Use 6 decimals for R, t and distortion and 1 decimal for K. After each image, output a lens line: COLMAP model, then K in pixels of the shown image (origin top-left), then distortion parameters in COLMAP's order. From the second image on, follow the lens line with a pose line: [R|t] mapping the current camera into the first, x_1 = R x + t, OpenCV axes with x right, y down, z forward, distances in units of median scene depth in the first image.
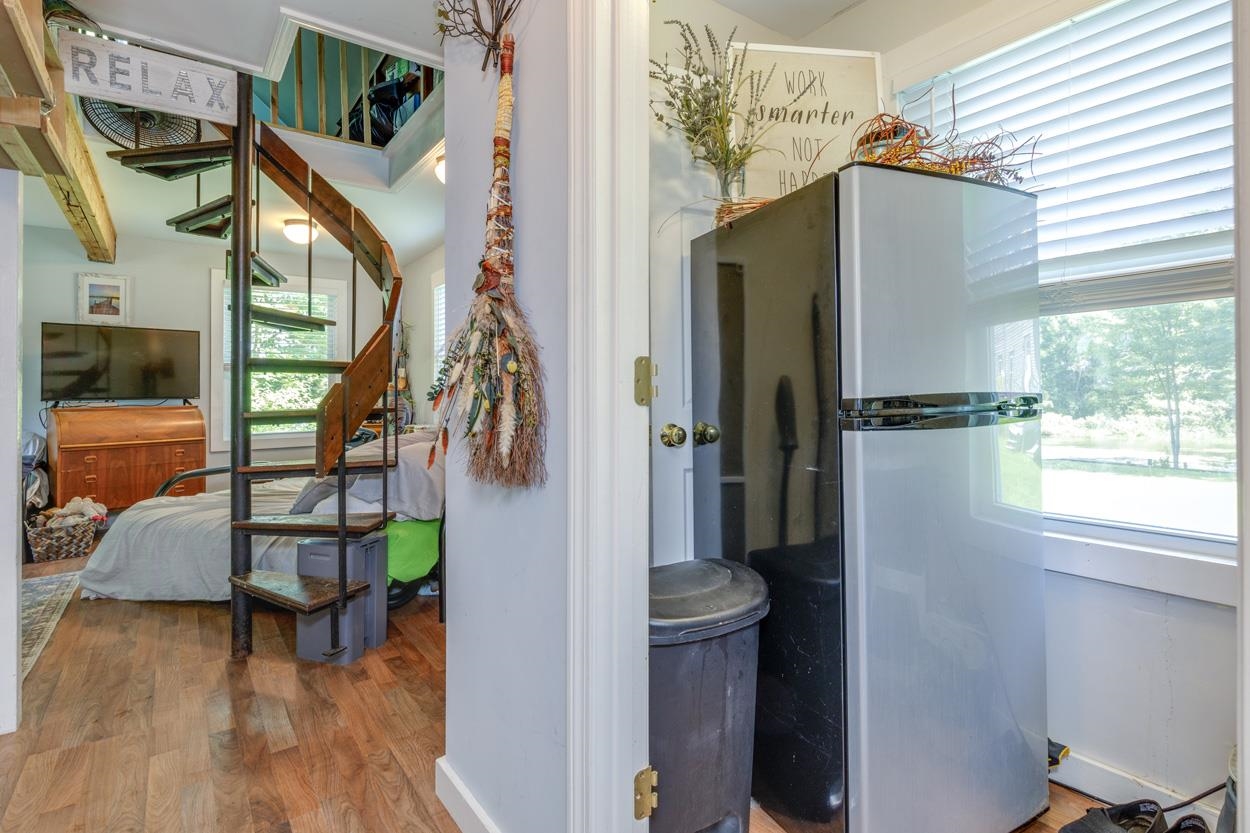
lens RADIAL K [[608.9, 0, 623.8], [0, 608.9, 379.4], [0, 0, 1]] dist [-0.002846, 0.000583]
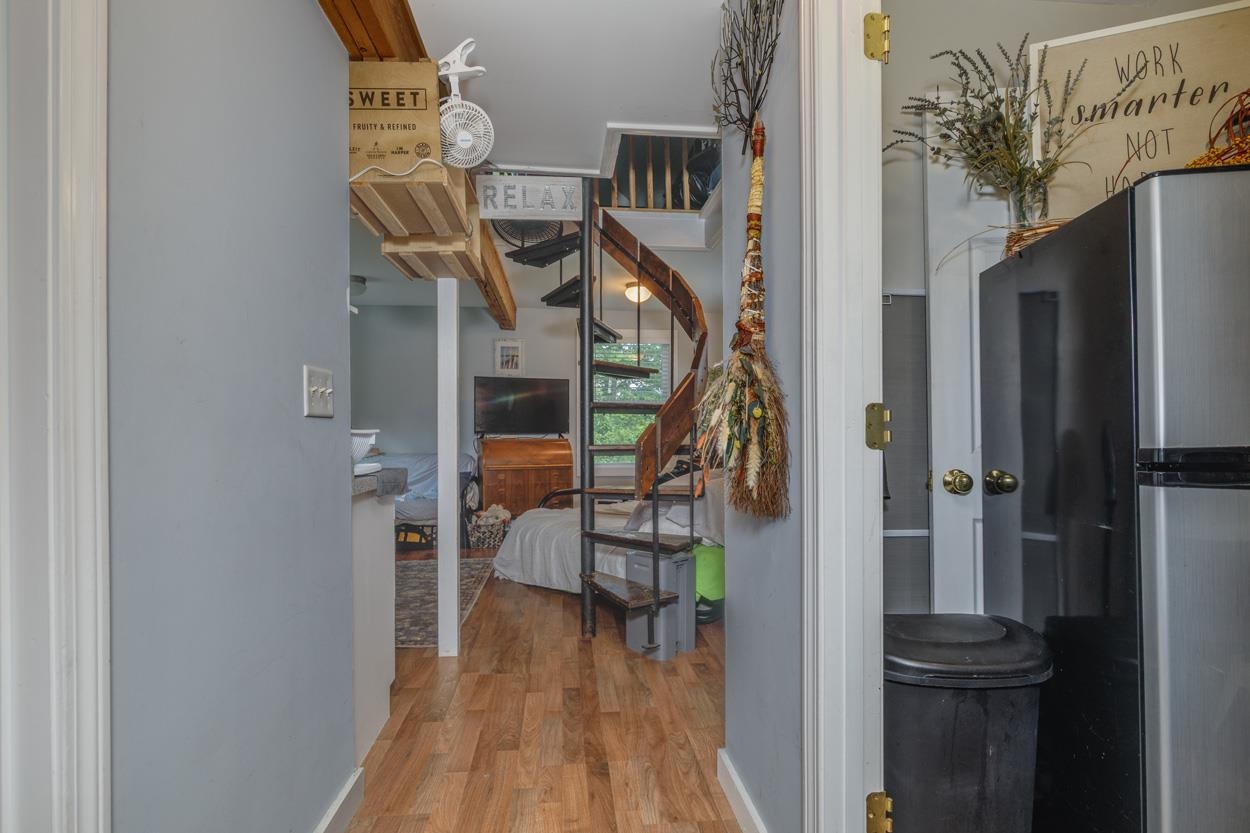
lens RADIAL K [[621.6, 0, 623.9], [0, 621.6, 430.4], [0, 0, 1]] dist [0.001614, 0.000059]
pose [[0.859006, 0.014367, -0.511764, 0.118881], [-0.003479, 0.999747, 0.022228, -0.007069], [0.511954, -0.017314, 0.858838, -0.087283]]
